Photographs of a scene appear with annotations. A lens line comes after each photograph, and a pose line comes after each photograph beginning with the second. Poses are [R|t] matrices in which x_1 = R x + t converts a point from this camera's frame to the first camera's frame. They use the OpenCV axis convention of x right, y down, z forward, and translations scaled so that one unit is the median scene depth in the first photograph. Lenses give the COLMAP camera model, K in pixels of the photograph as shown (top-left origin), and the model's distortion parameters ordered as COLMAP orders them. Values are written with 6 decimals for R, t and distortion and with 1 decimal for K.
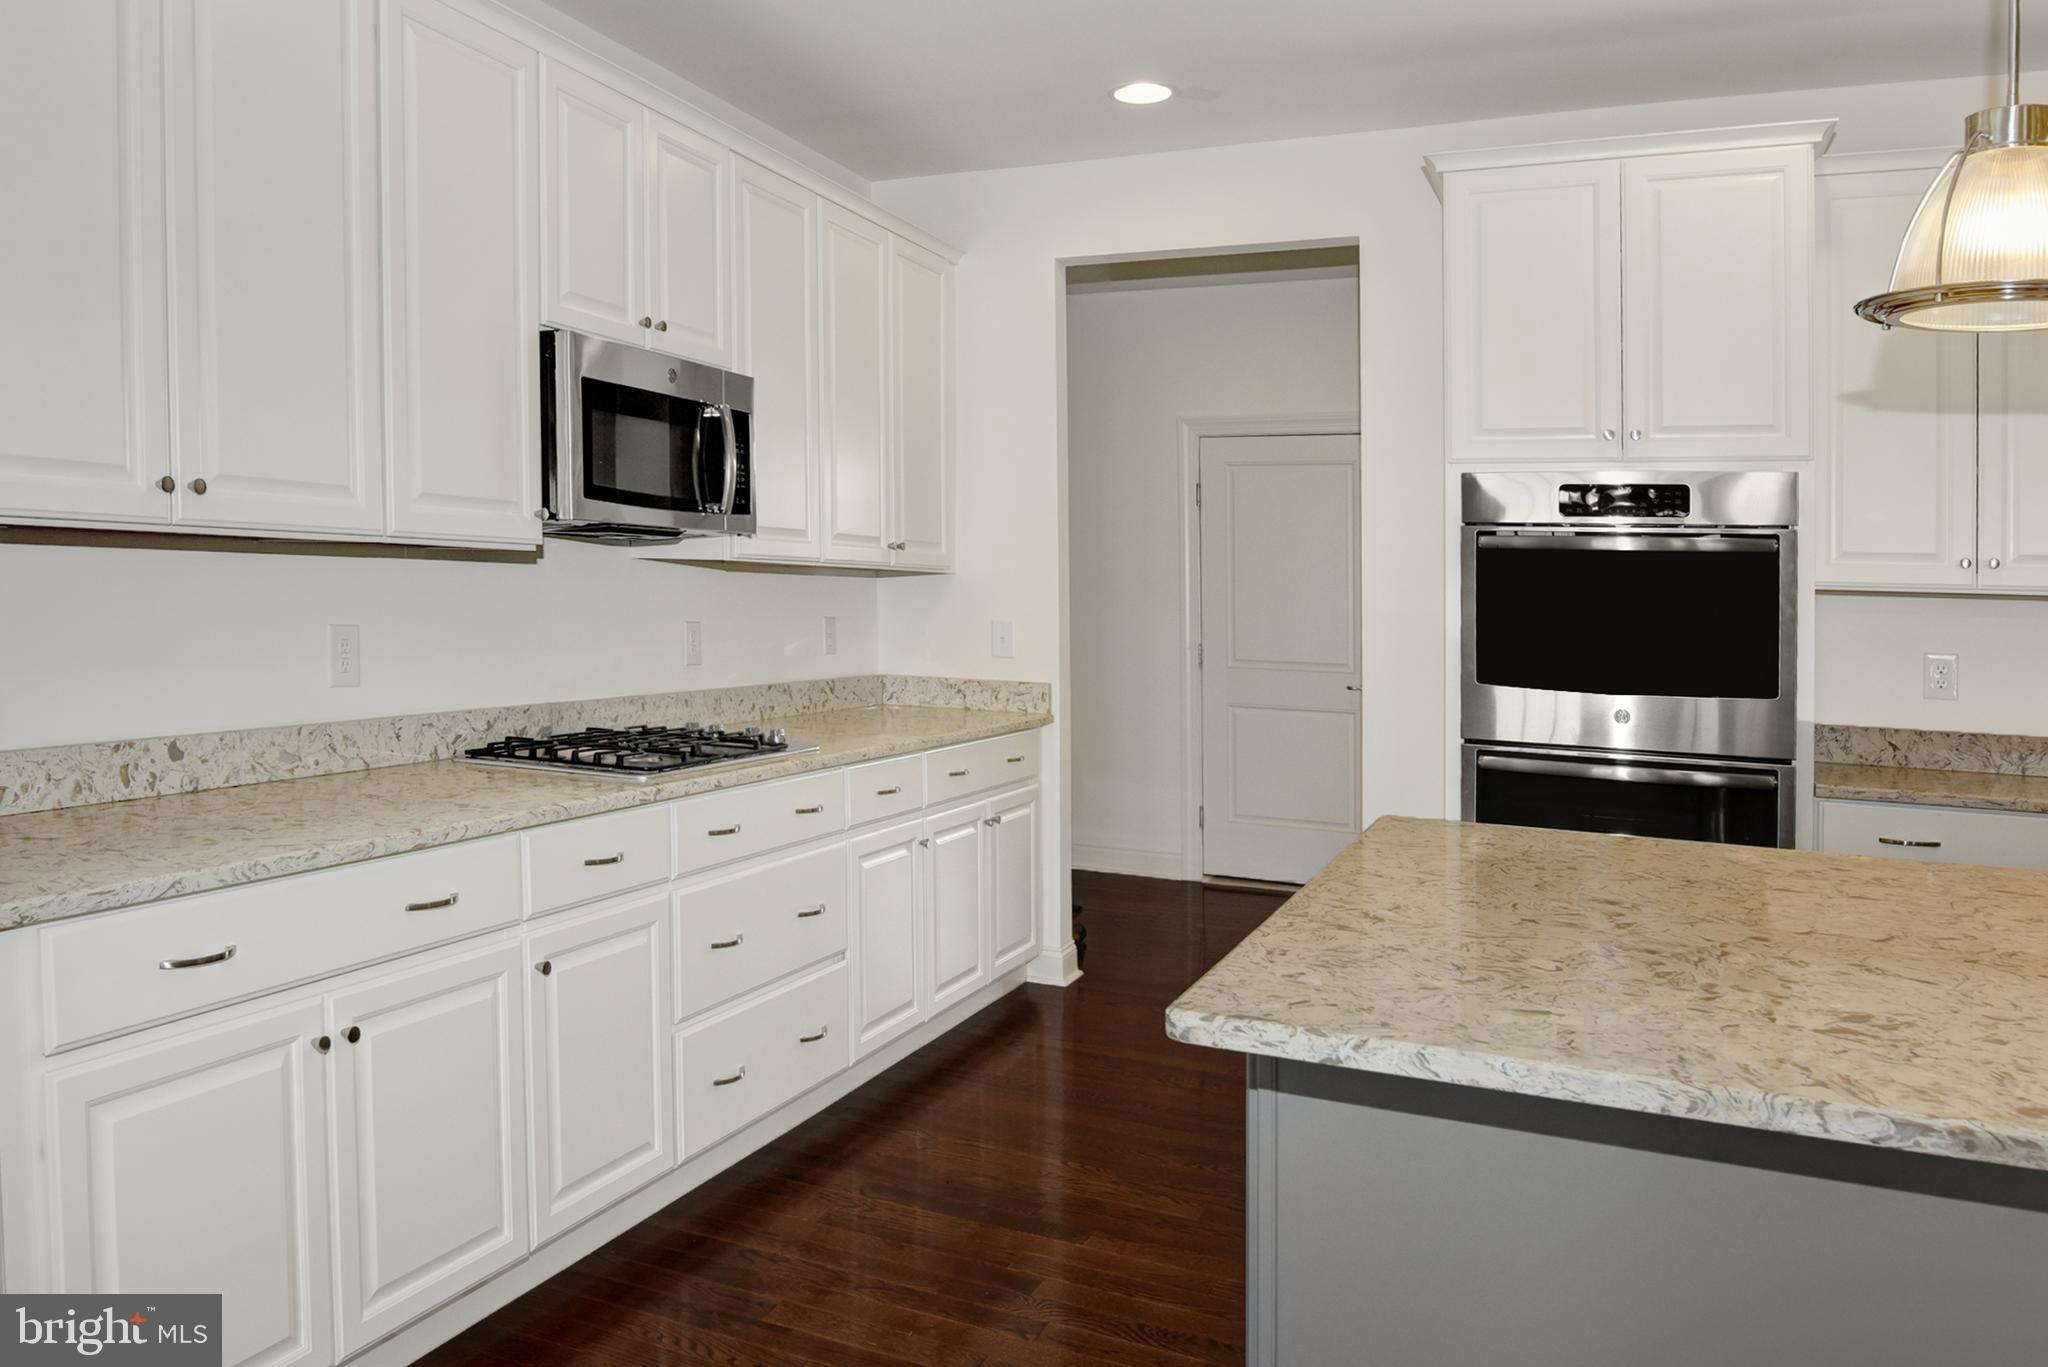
lens RADIAL K [[1509.6, 0, 915.5], [0, 1509.6, 660.1], [0, 0, 1]] dist [-0.039238, -0.001977]
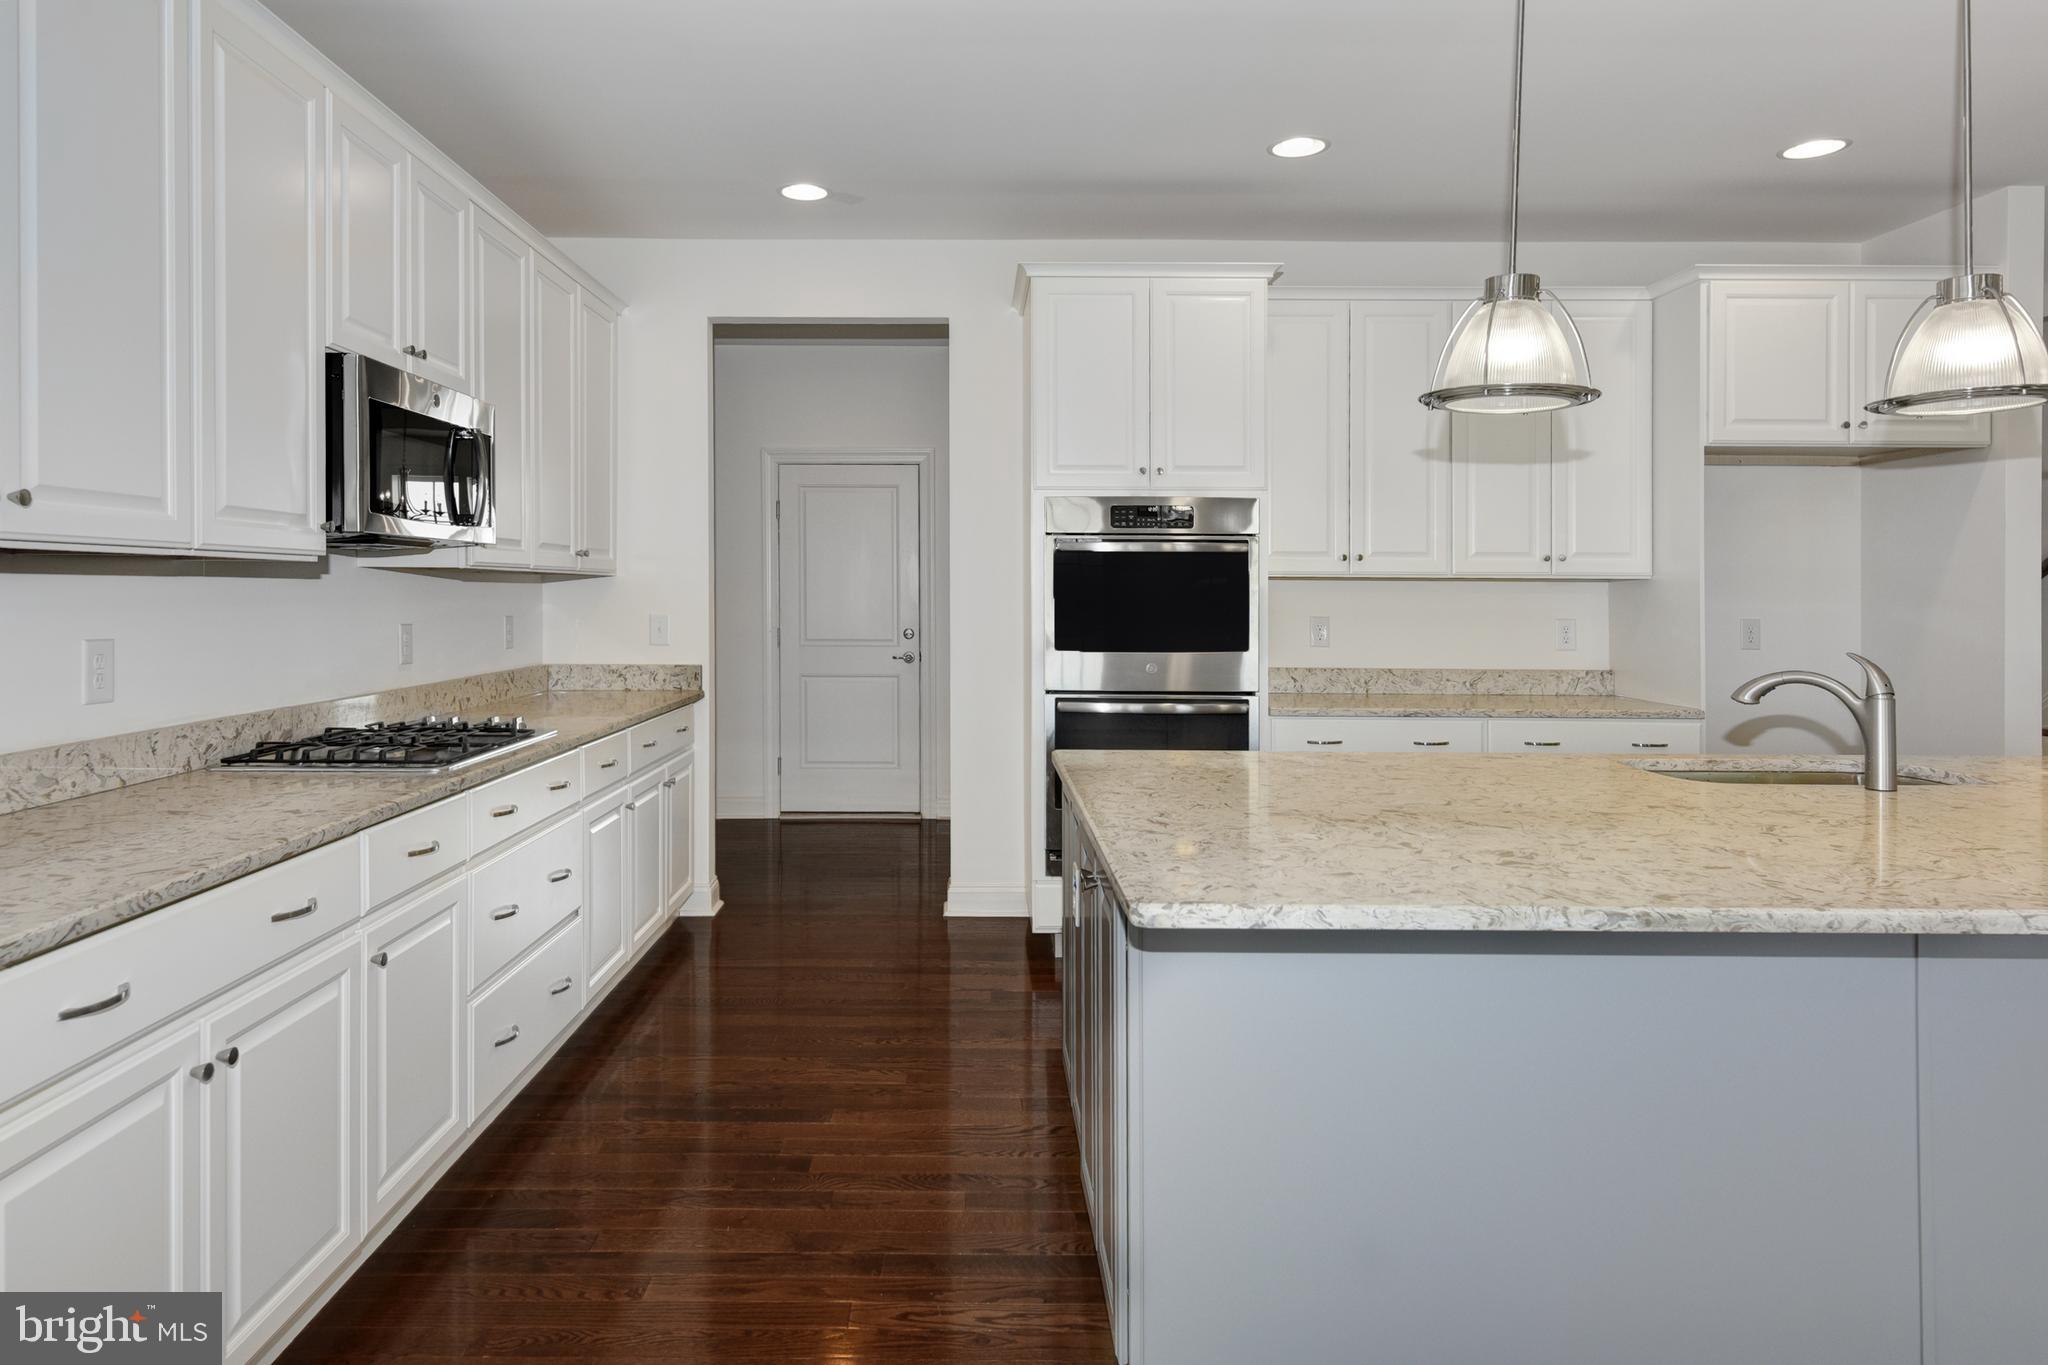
lens RADIAL K [[1196.9, 0, 1017.2], [0, 1196.9, 600.9], [0, 0, 1]] dist [0.004659, -0.000142]
pose [[0.899360, -0.025388, 0.436471, -0.165068], [0.039212, 0.998973, -0.022690, -0.006753], [-0.435447, 0.037522, 0.899432, 0.037778]]
